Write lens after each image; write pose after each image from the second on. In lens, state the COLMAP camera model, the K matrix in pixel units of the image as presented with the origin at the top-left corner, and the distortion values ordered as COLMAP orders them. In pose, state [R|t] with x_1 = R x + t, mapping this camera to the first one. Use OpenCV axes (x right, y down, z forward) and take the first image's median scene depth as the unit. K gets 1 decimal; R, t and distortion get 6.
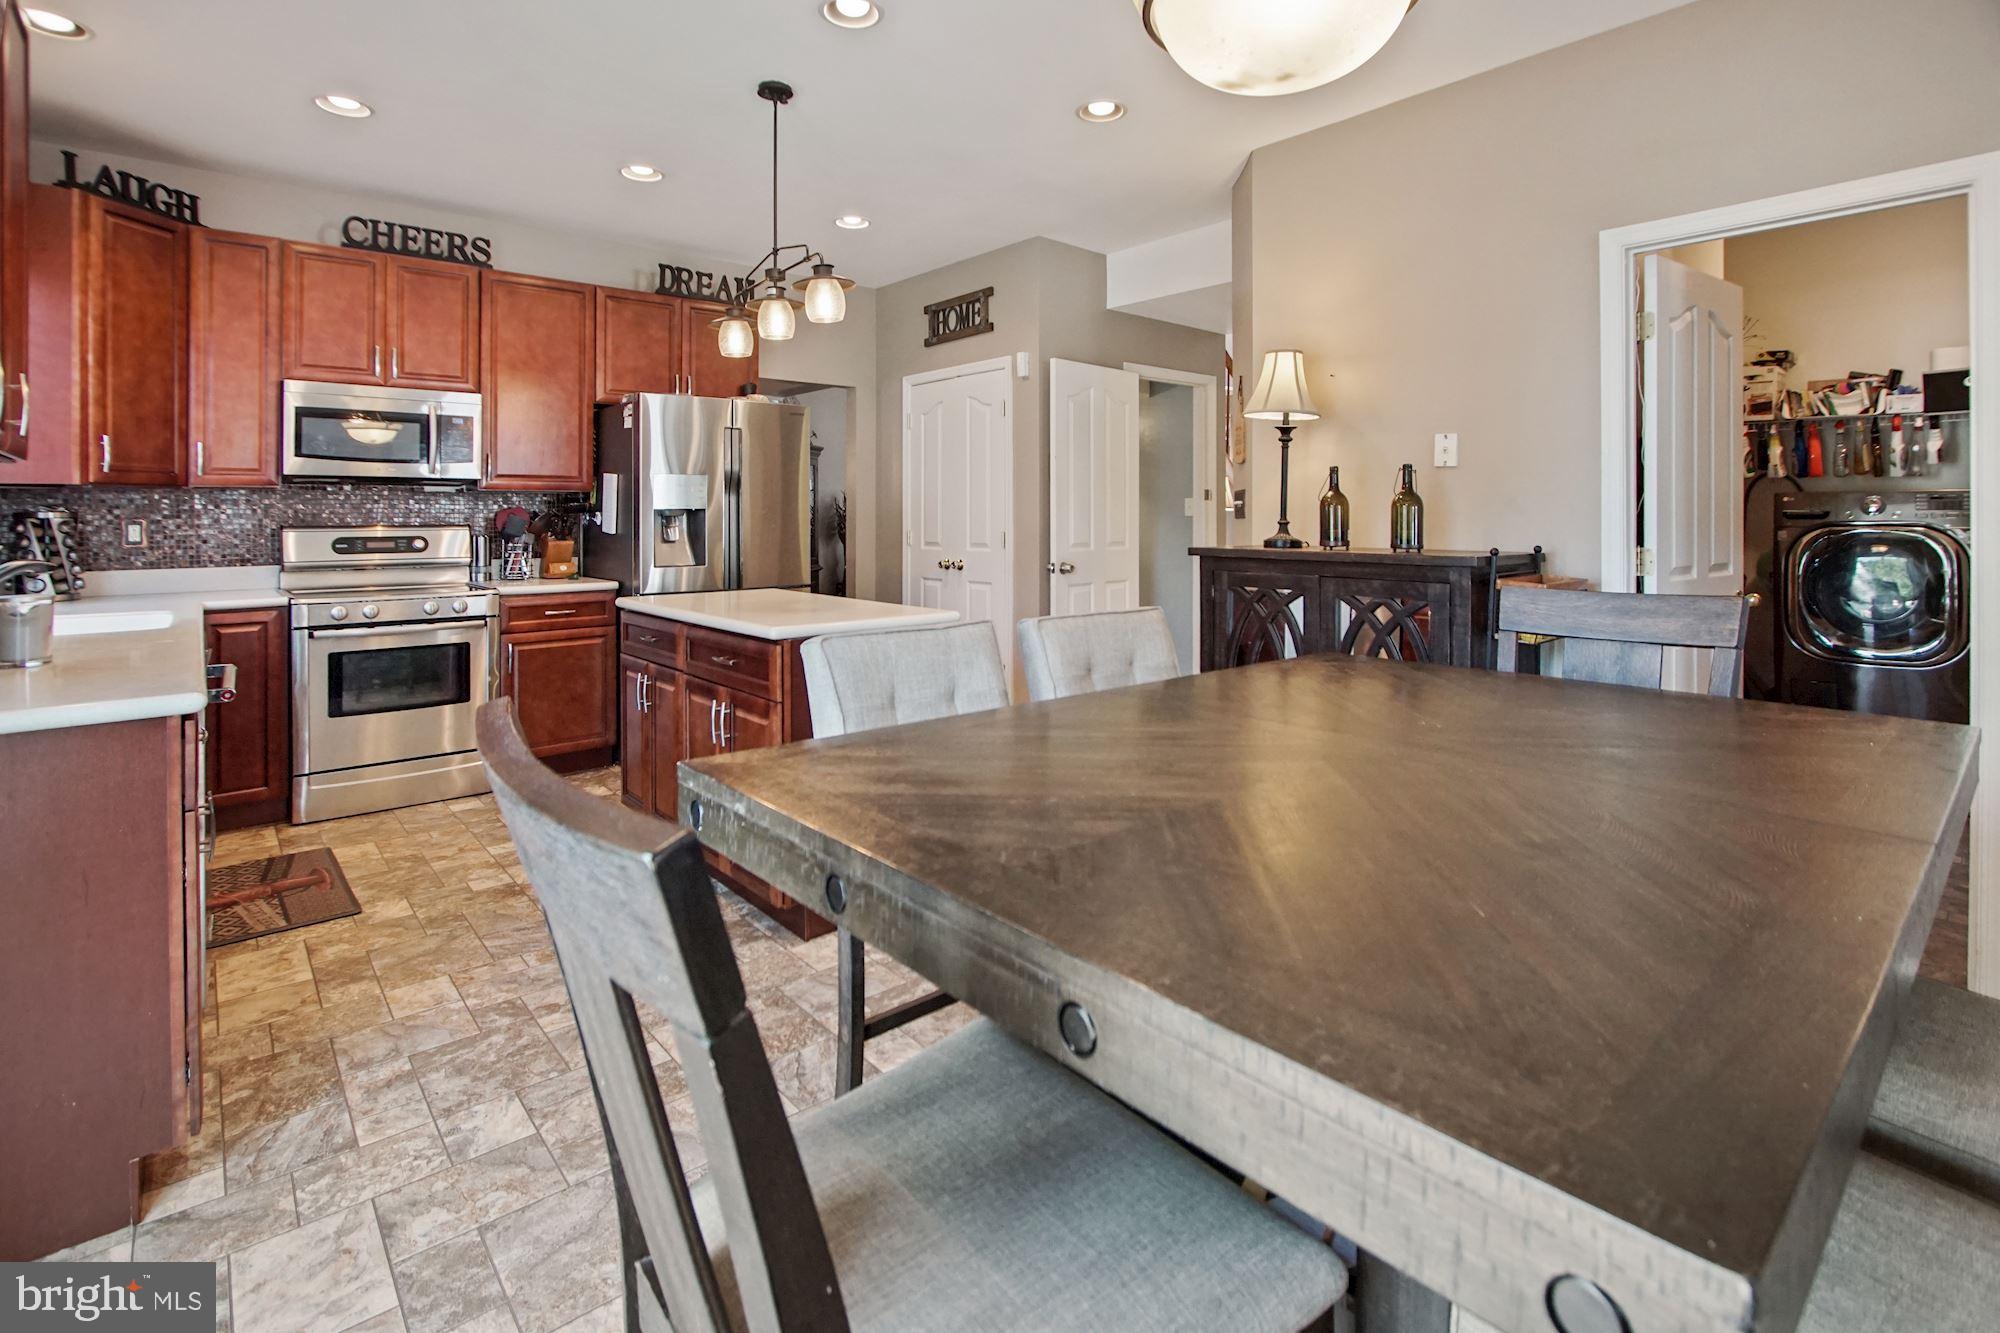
lens RADIAL K [[938.0, 0, 1060.4], [0, 938.0, 499.0], [0, 0, 1]] dist [0.001599, -0.000527]
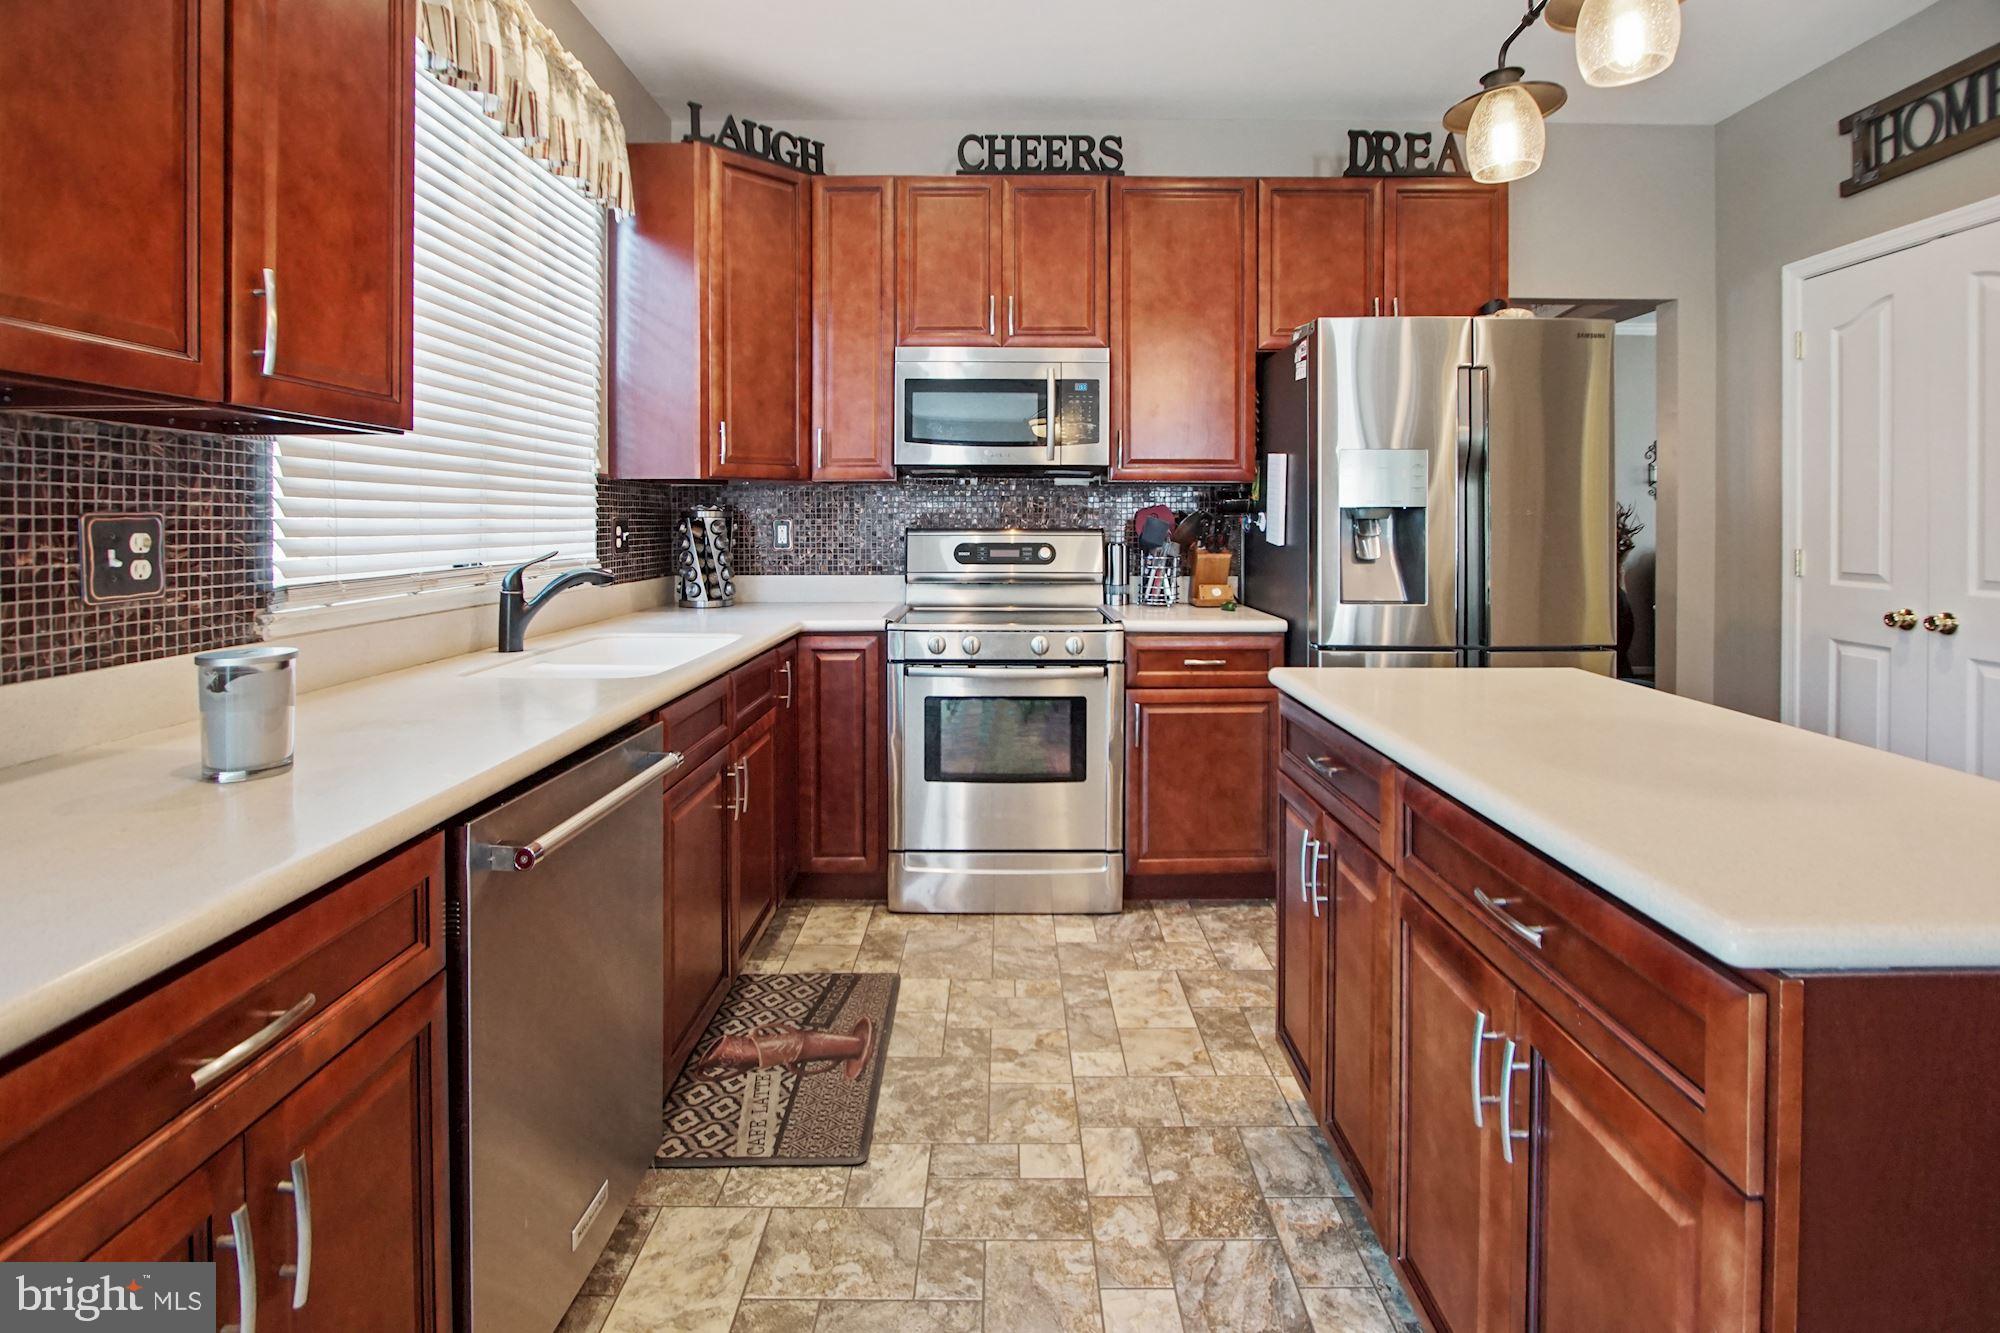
lens RADIAL K [[923.6, 0, 1016.4], [0, 923.6, 525.3], [0, 0, 1]] dist [-0.024120, 0.000382]
pose [[0.728167, 0.010500, -0.685319, -0.184030], [0.006959, 0.999718, 0.022711, 0.007602], [0.685364, -0.021307, 0.727889, 0.437887]]
